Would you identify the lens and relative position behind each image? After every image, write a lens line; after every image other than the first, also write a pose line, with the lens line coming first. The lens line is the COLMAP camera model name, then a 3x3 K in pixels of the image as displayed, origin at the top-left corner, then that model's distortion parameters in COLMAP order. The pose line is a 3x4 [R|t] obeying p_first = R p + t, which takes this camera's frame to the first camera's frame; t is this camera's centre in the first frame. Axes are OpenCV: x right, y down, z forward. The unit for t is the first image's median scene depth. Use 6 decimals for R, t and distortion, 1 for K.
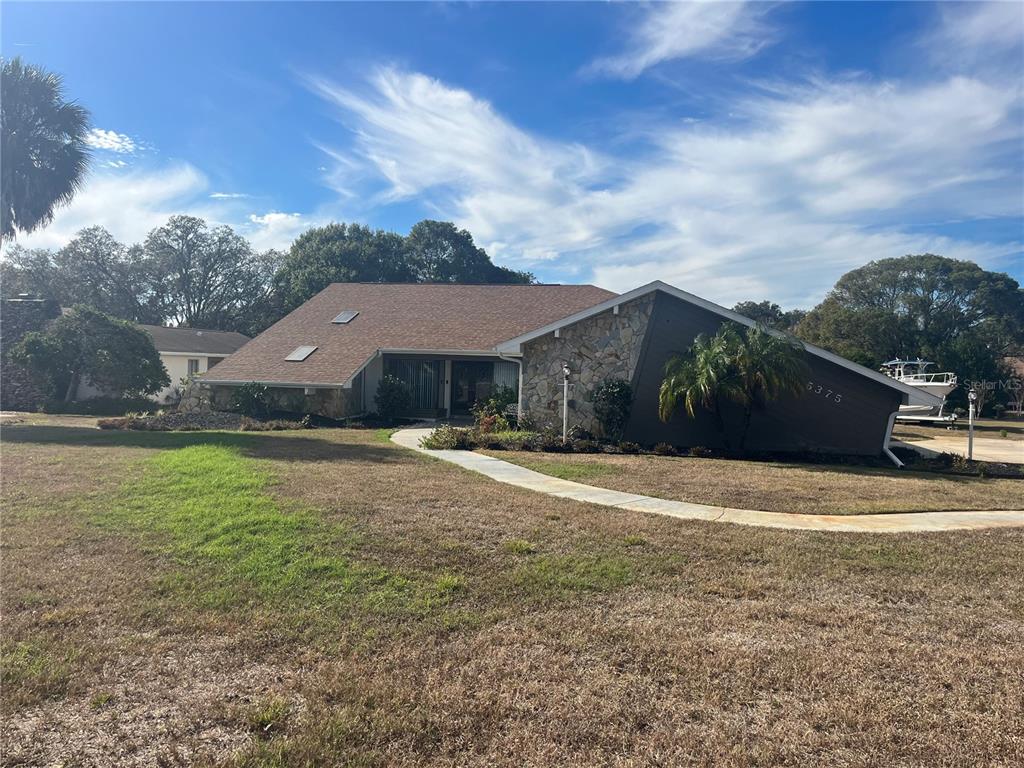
lens RADIAL K [[766.7, 0, 518.9], [0, 766.7, 387.3], [0, 0, 1]] dist [0.013382, -0.000011]
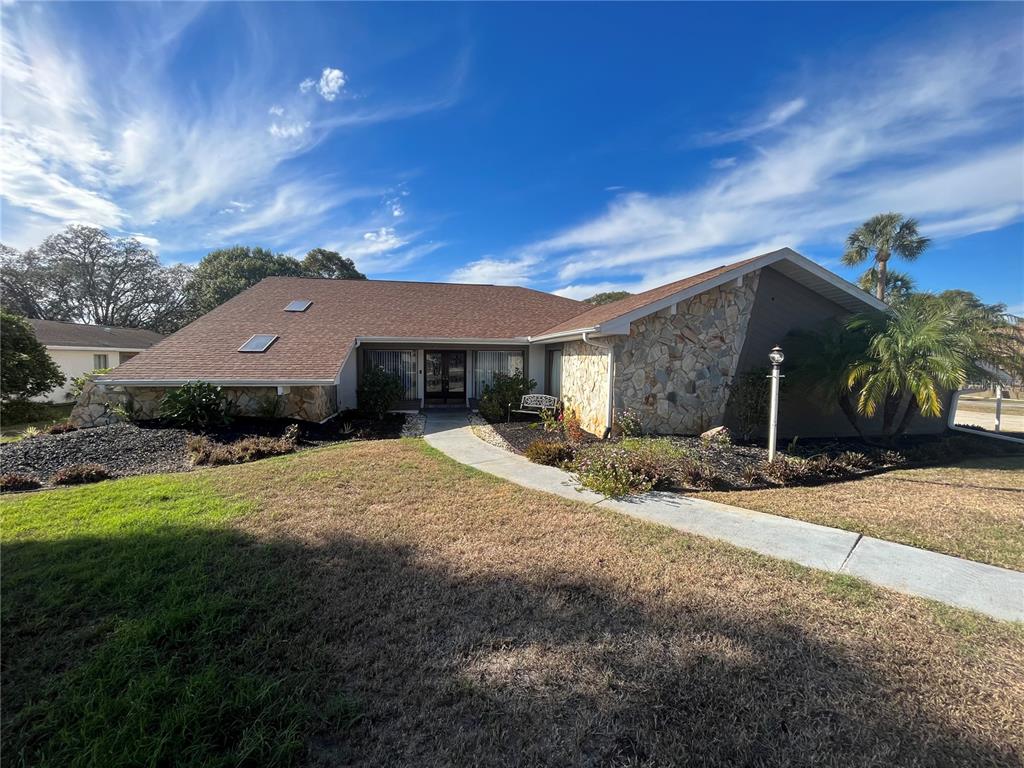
lens RADIAL K [[414.9, 0, 506.2], [0, 414.9, 382.1], [0, 0, 1]] dist [-0.001828, 0.000776]
pose [[0.934392, -0.038512, 0.354158, -0.157400], [0.026126, 0.998870, 0.039691, -0.010349], [-0.355286, -0.027834, 0.934343, 0.393579]]
